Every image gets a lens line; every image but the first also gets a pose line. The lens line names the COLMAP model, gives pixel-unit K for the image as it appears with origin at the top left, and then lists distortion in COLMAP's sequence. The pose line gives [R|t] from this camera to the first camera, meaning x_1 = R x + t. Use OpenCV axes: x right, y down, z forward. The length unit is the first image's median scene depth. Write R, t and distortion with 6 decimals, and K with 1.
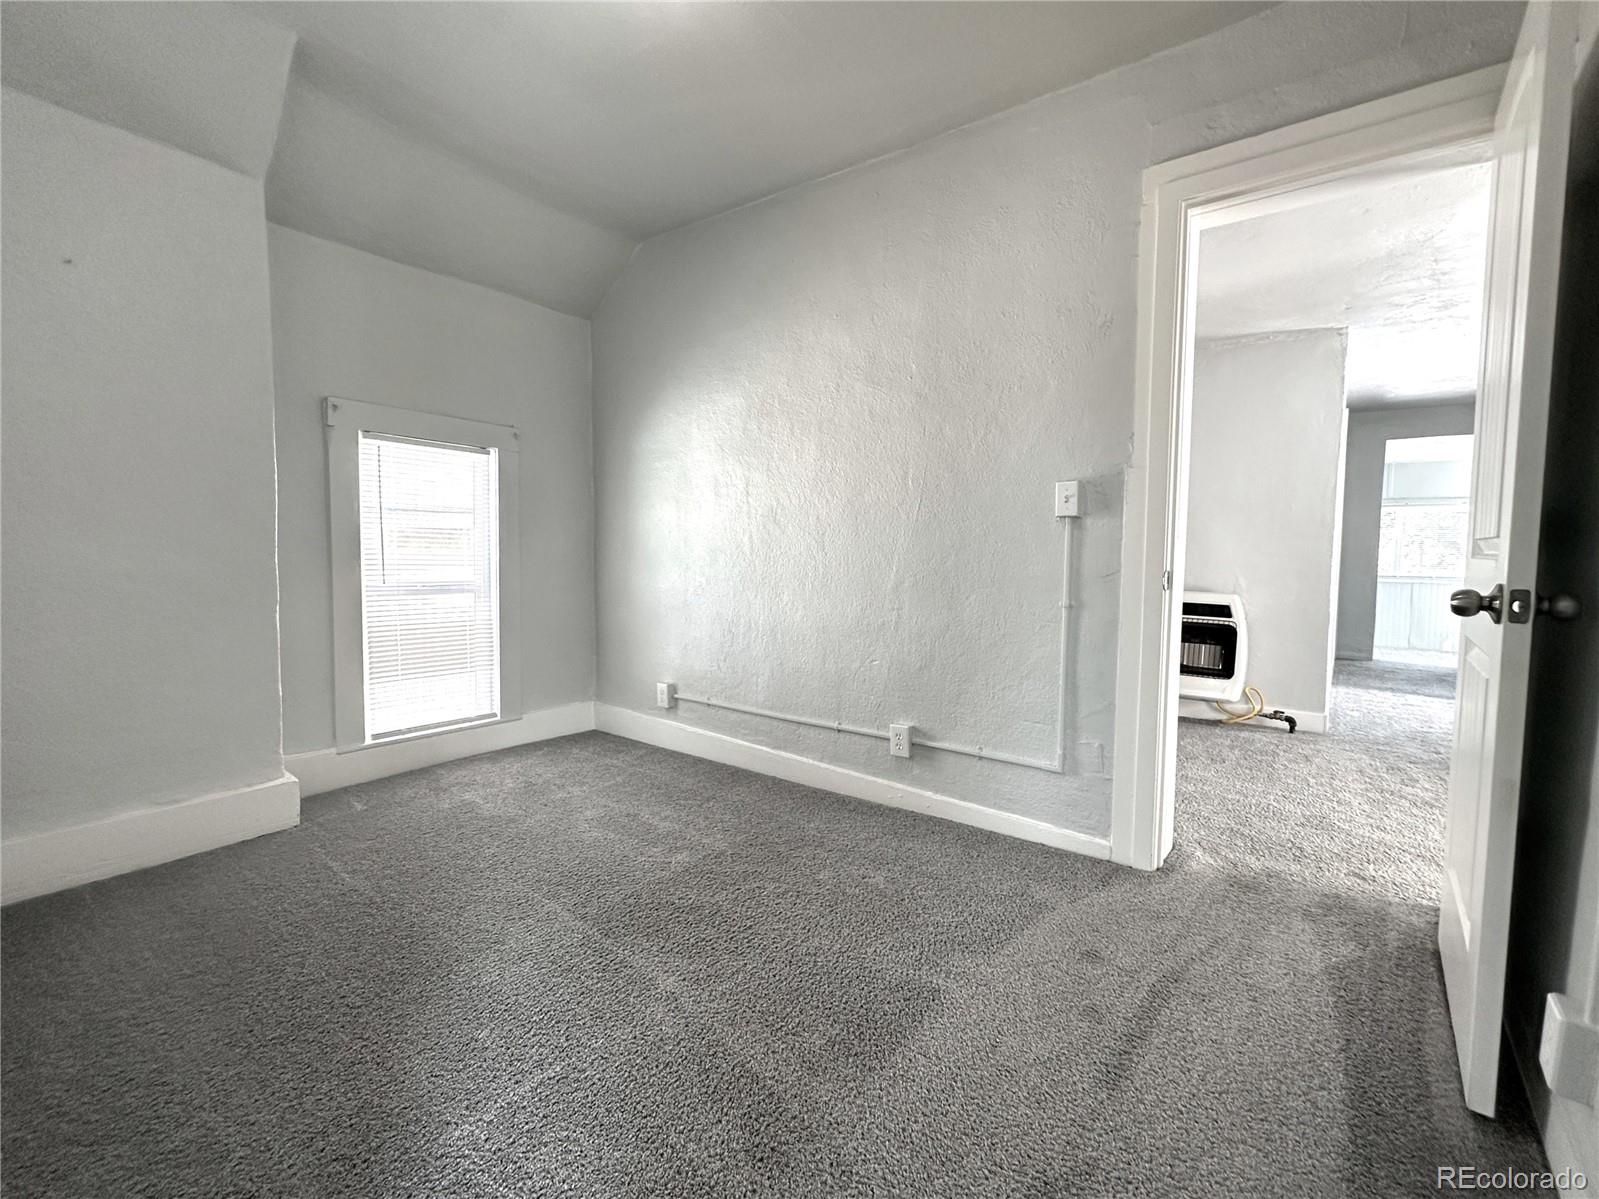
lens RADIAL K [[721.3, 0, 799.5], [0, 721.3, 599.5], [0, 0, 1]] dist [-0.000129, -0.000133]
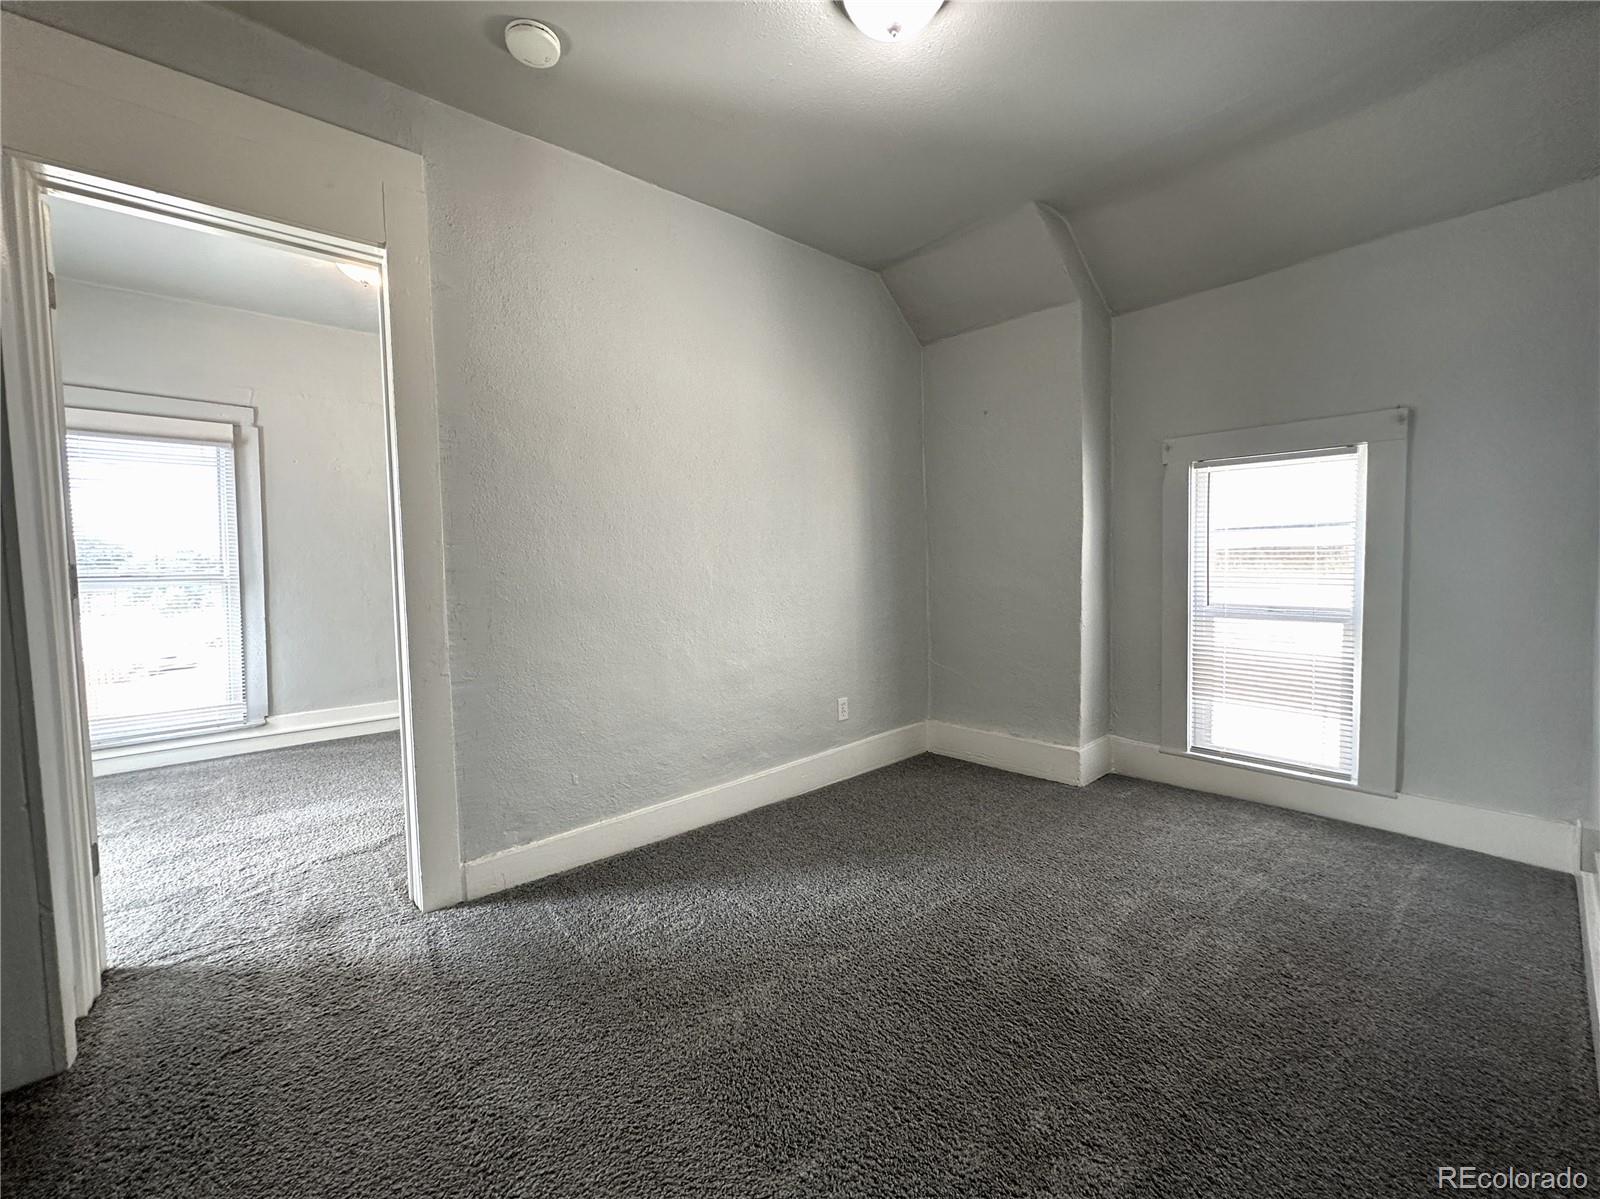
lens RADIAL K [[644.0, 0, 800.0], [0, 644.0, 599.5], [0, 0, 1]] dist [-0.000554, -0.000047]
pose [[-0.202264, 0.041228, -0.978463, 0.453803], [-0.051602, 0.997277, 0.052687, -0.049562], [0.977971, 0.061147, -0.199586, 0.621913]]
